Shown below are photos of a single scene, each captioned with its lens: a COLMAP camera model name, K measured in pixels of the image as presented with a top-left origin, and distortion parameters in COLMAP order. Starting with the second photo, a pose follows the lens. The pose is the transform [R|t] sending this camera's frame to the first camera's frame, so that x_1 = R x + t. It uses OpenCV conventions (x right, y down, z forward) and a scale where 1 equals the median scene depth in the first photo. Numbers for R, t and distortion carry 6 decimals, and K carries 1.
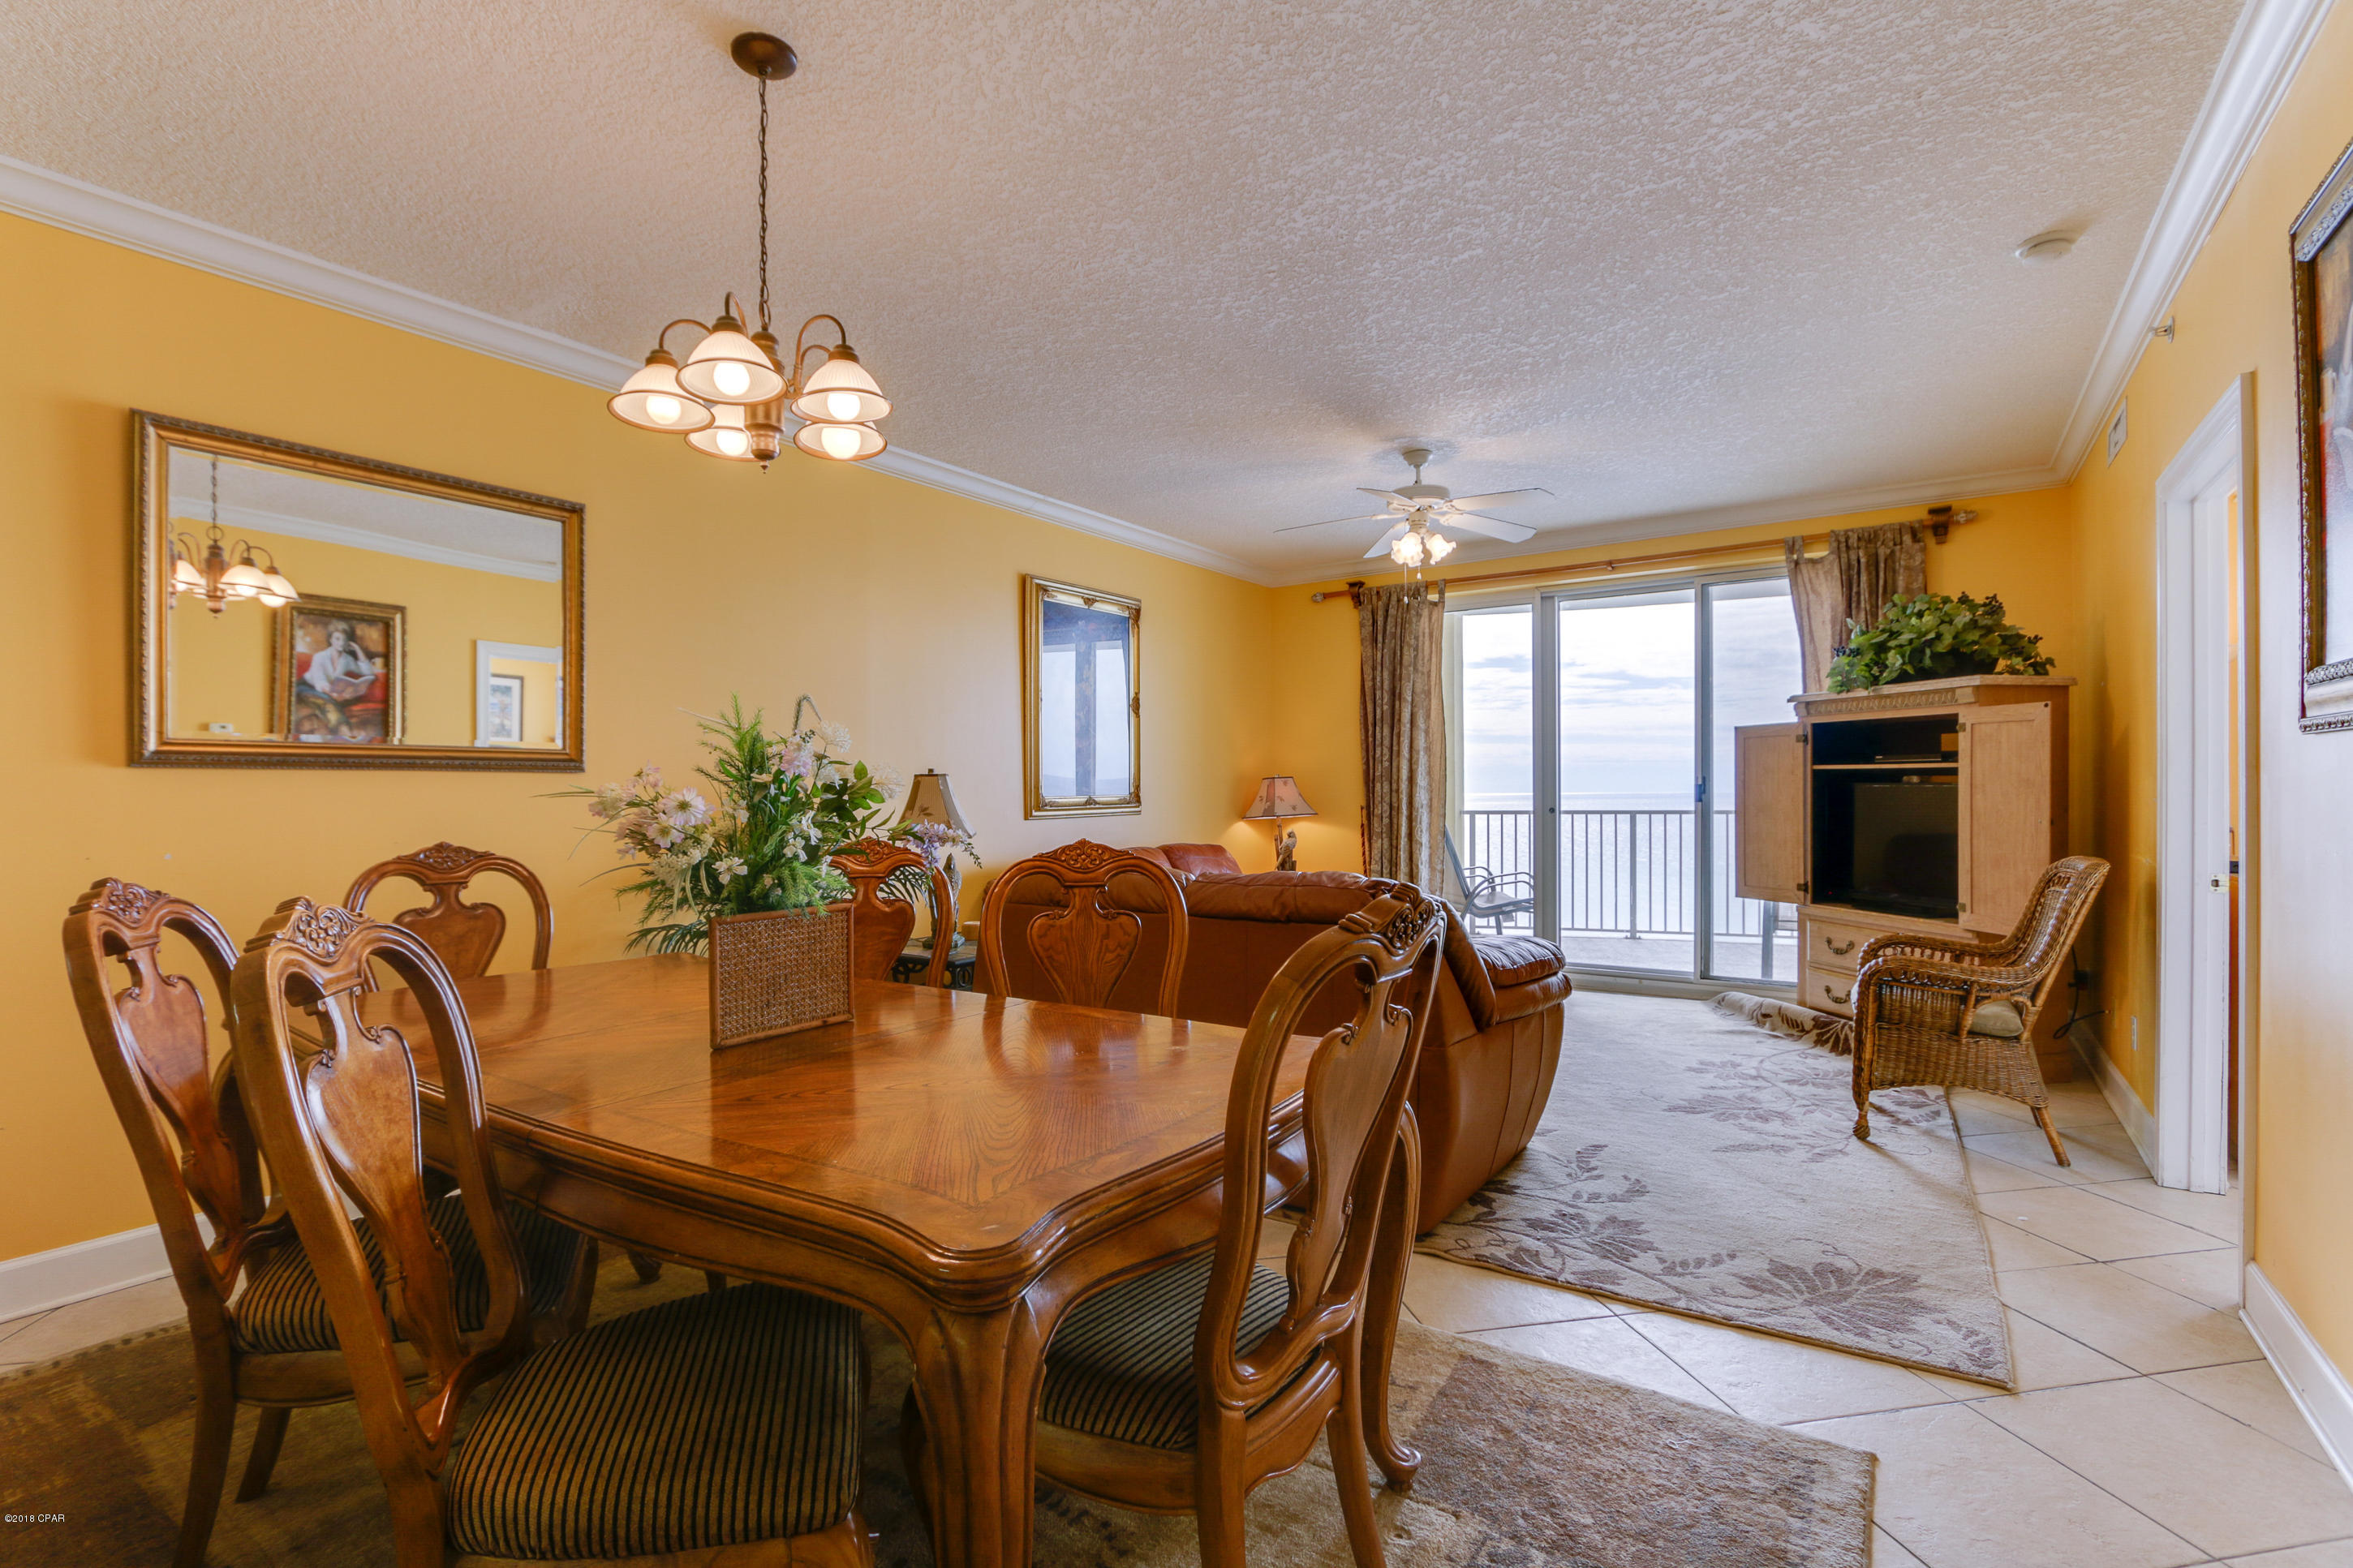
lens RADIAL K [[1095.1, 0, 1152.9], [0, 1095.1, 787.7], [0, 0, 1]] dist [-0.017980, 0.002322]
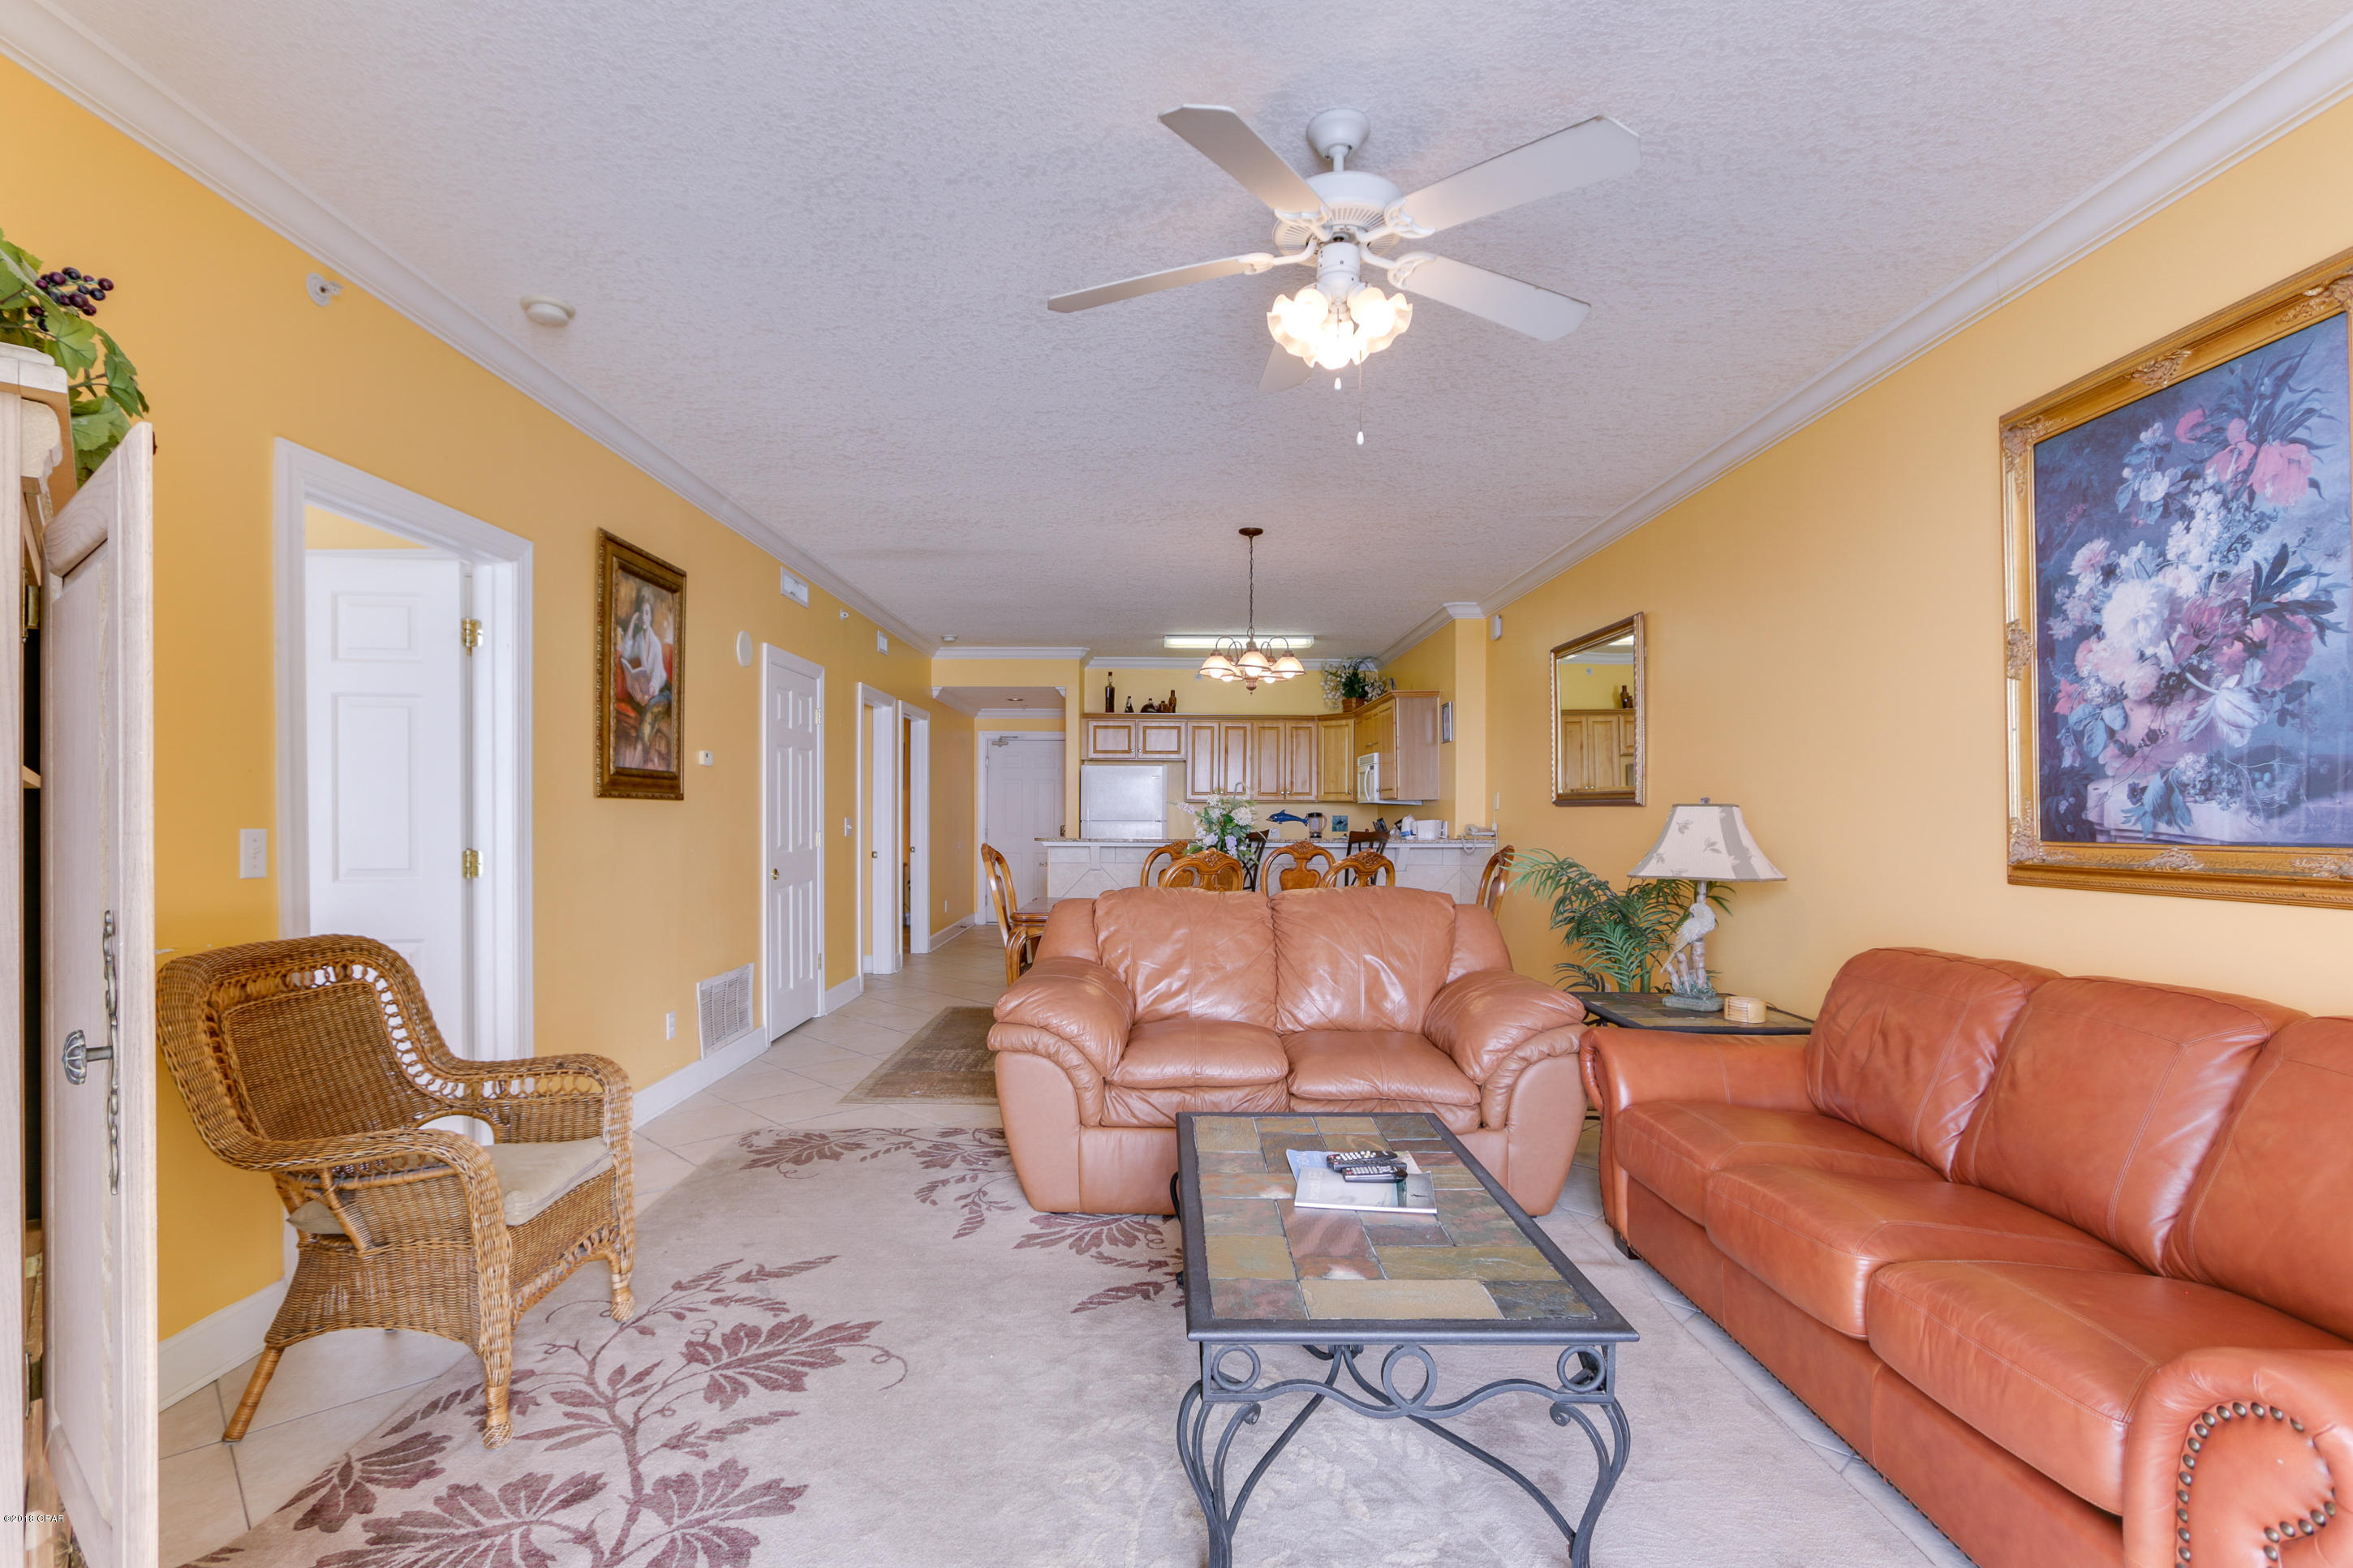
lens RADIAL K [[1095.1, 0, 1157.5], [0, 1095.1, 806.7], [0, 0, 1]] dist [-0.017980, 0.002322]
pose [[-0.822801, 0.001591, -0.568327, 0.583283], [0.004111, 0.999987, -0.003153, -0.008596], [0.568315, -0.004931, -0.822797, 1.357433]]
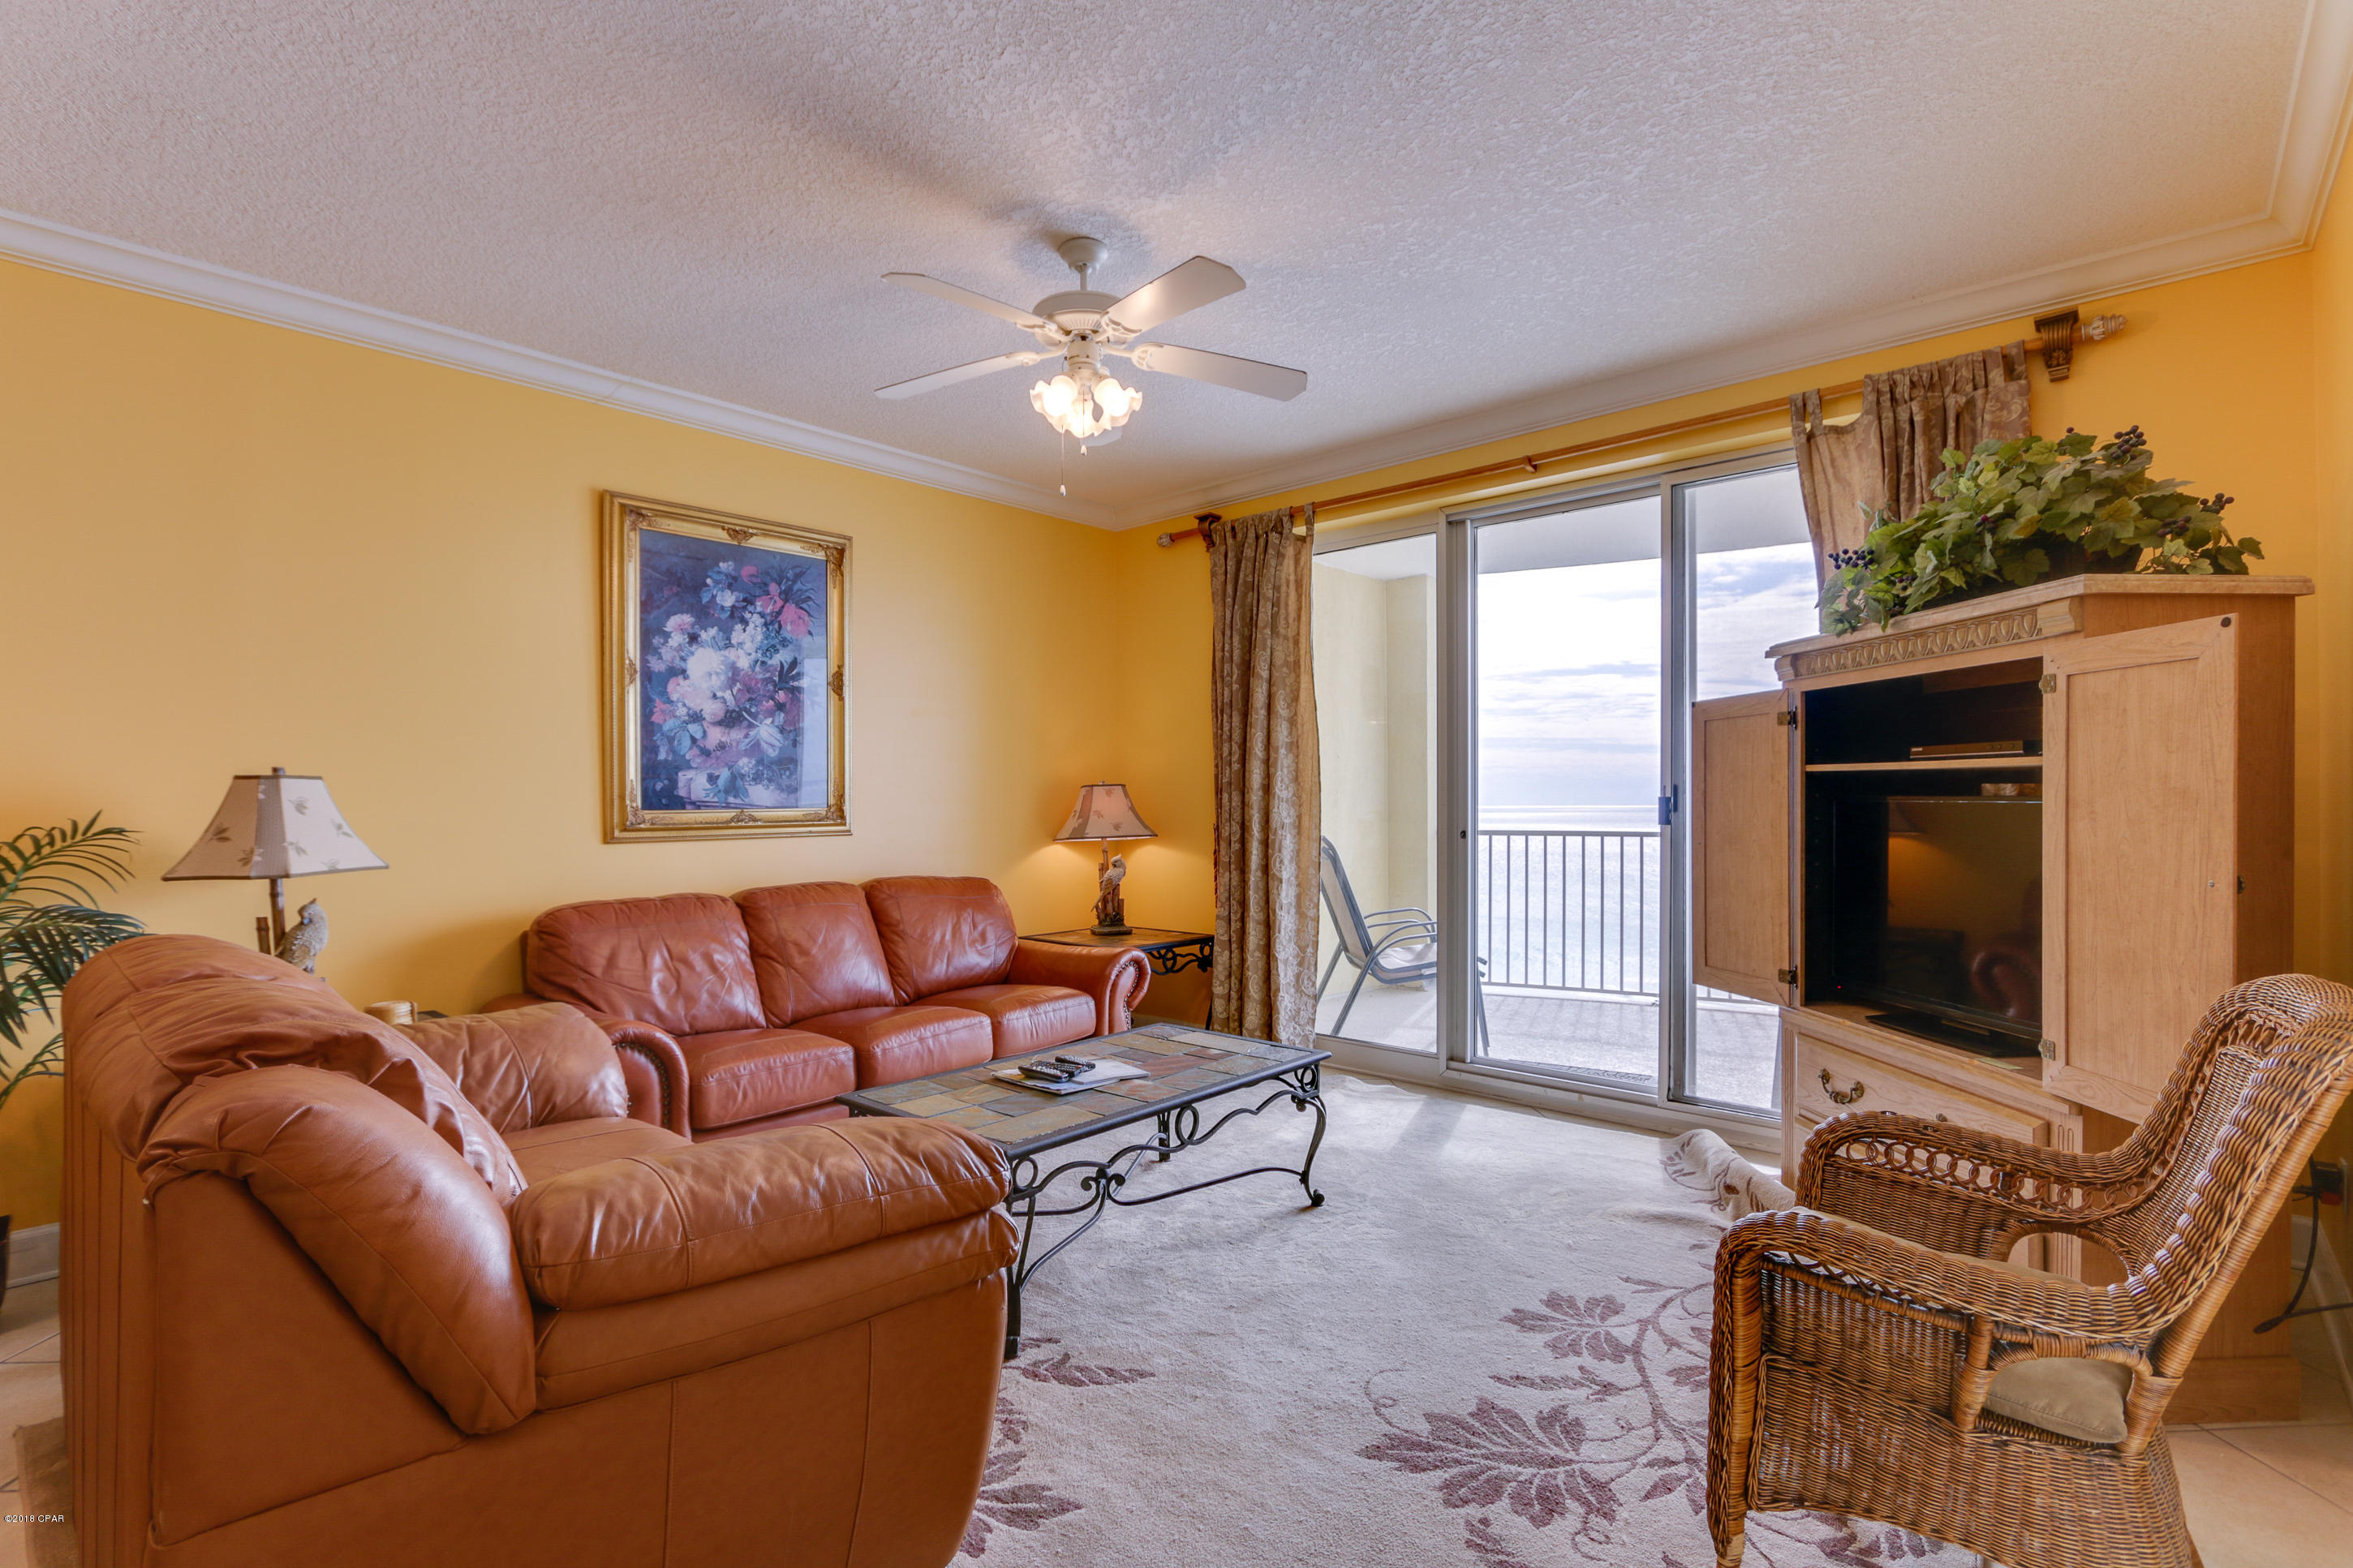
lens RADIAL K [[1095.1, 0, 1151.4], [0, 1095.1, 794.5], [0, 0, 1]] dist [-0.017980, 0.002322]
pose [[0.990782, 0.004356, -0.135396, 0.365448], [-0.004729, 0.999986, -0.002436, -0.002022], [0.135383, 0.003054, 0.990789, 0.409727]]
